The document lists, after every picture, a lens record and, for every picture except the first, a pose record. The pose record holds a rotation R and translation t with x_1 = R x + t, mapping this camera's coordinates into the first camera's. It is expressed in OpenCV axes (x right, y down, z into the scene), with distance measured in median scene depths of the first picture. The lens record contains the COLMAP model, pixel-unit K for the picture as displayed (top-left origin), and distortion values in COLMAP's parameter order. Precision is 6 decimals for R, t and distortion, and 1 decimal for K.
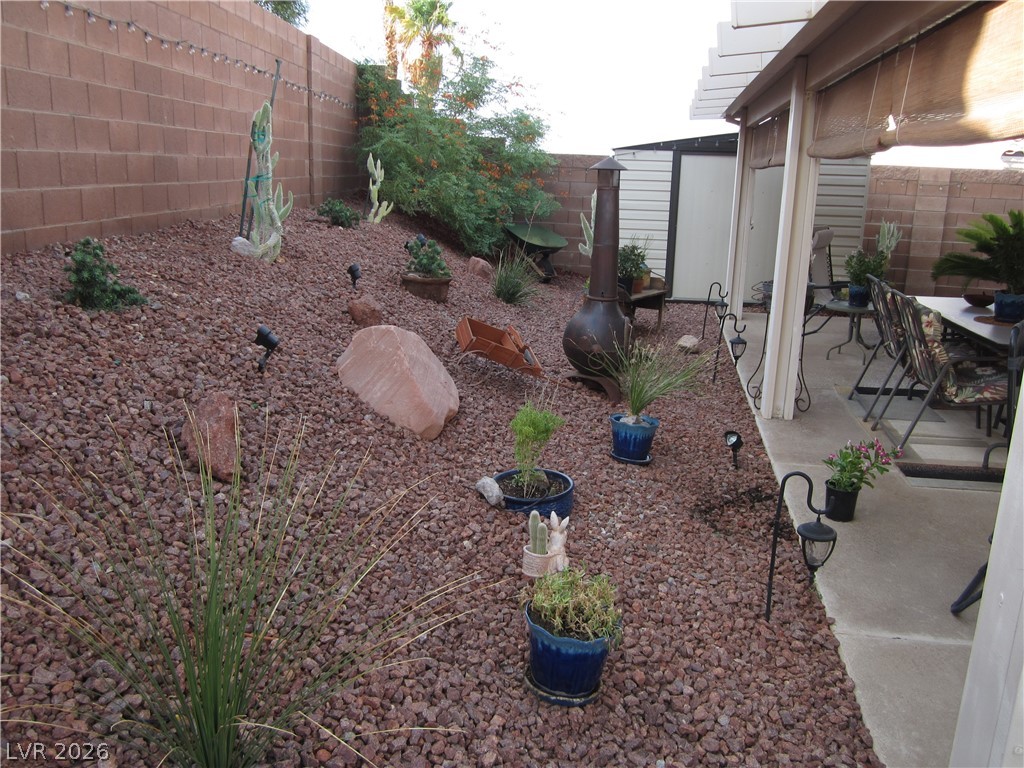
lens RADIAL K [[845.4, 0, 512.0], [0, 845.4, 384.0], [0, 0, 1]] dist [-0.051815, 0.010321]
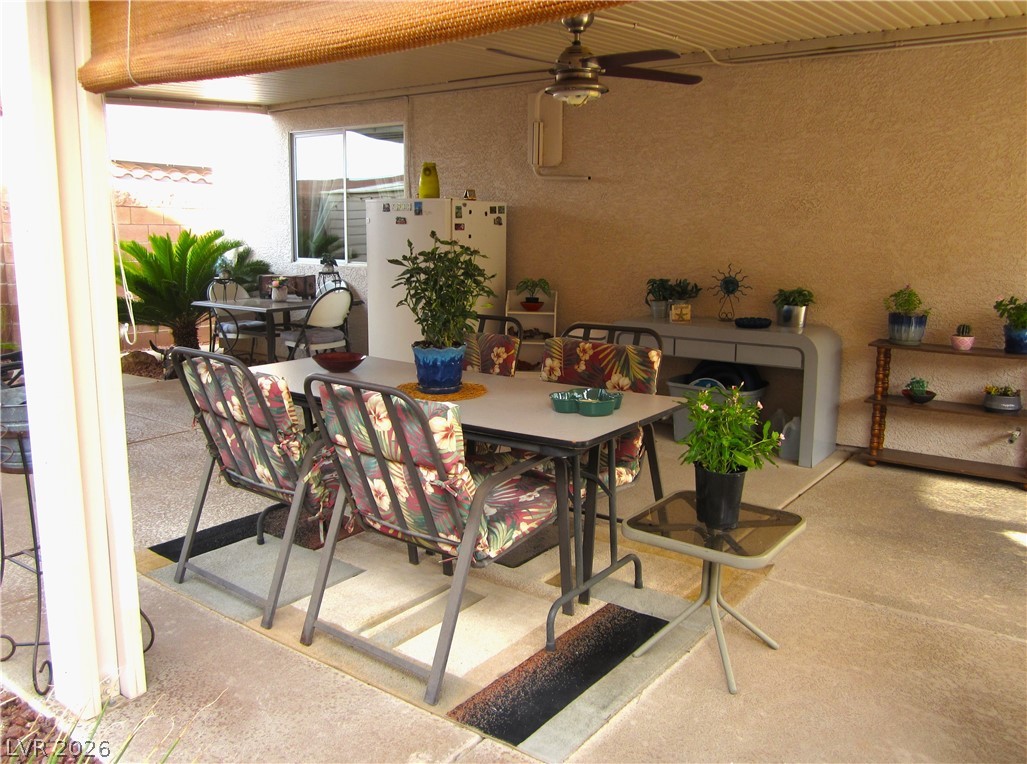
lens RADIAL K [[842.3, 0, 513.5], [0, 842.3, 382.0], [0, 0, 1]] dist [-0.004644, 0.001306]
pose [[0.455927, -0.173427, 0.872957, 0.058838], [0.213746, 0.973462, 0.081759, -0.112698], [-0.863969, 0.149315, 0.480897, 0.588173]]
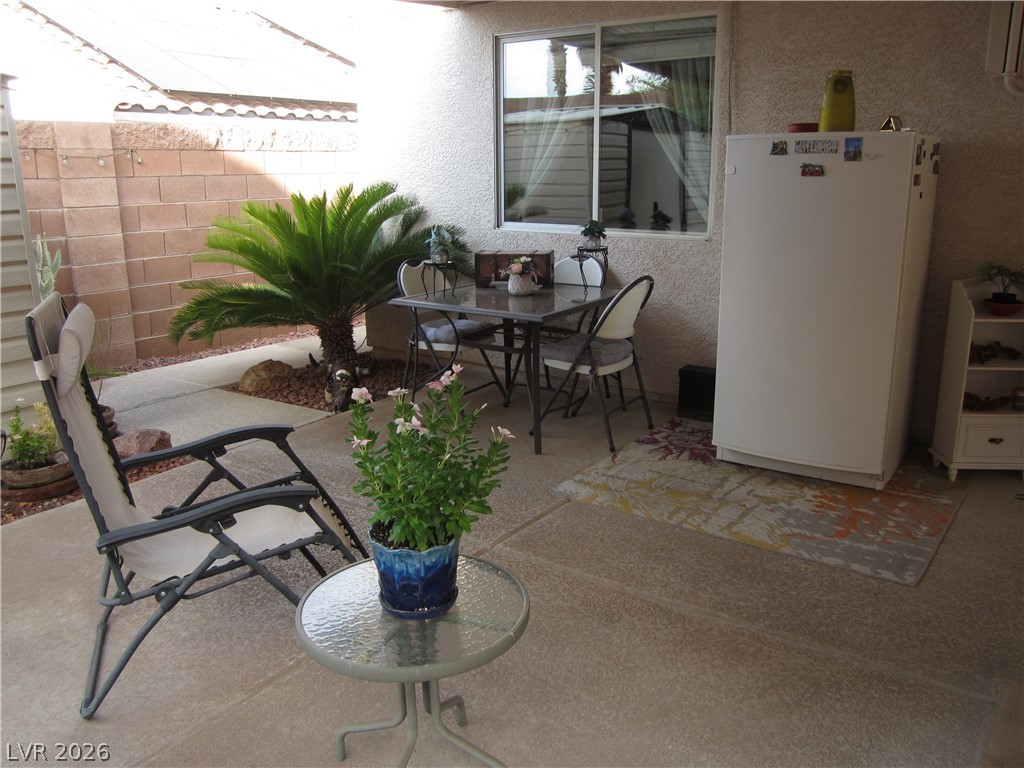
lens RADIAL K [[845.4, 0, 512.0], [0, 845.4, 384.0], [0, 0, 1]] dist [-0.051815, 0.010321]
pose [[0.436094, -0.253421, 0.863481, 0.284211], [0.235394, 0.958245, 0.162349, -0.255305], [-0.868569, 0.132459, 0.477539, 1.107960]]
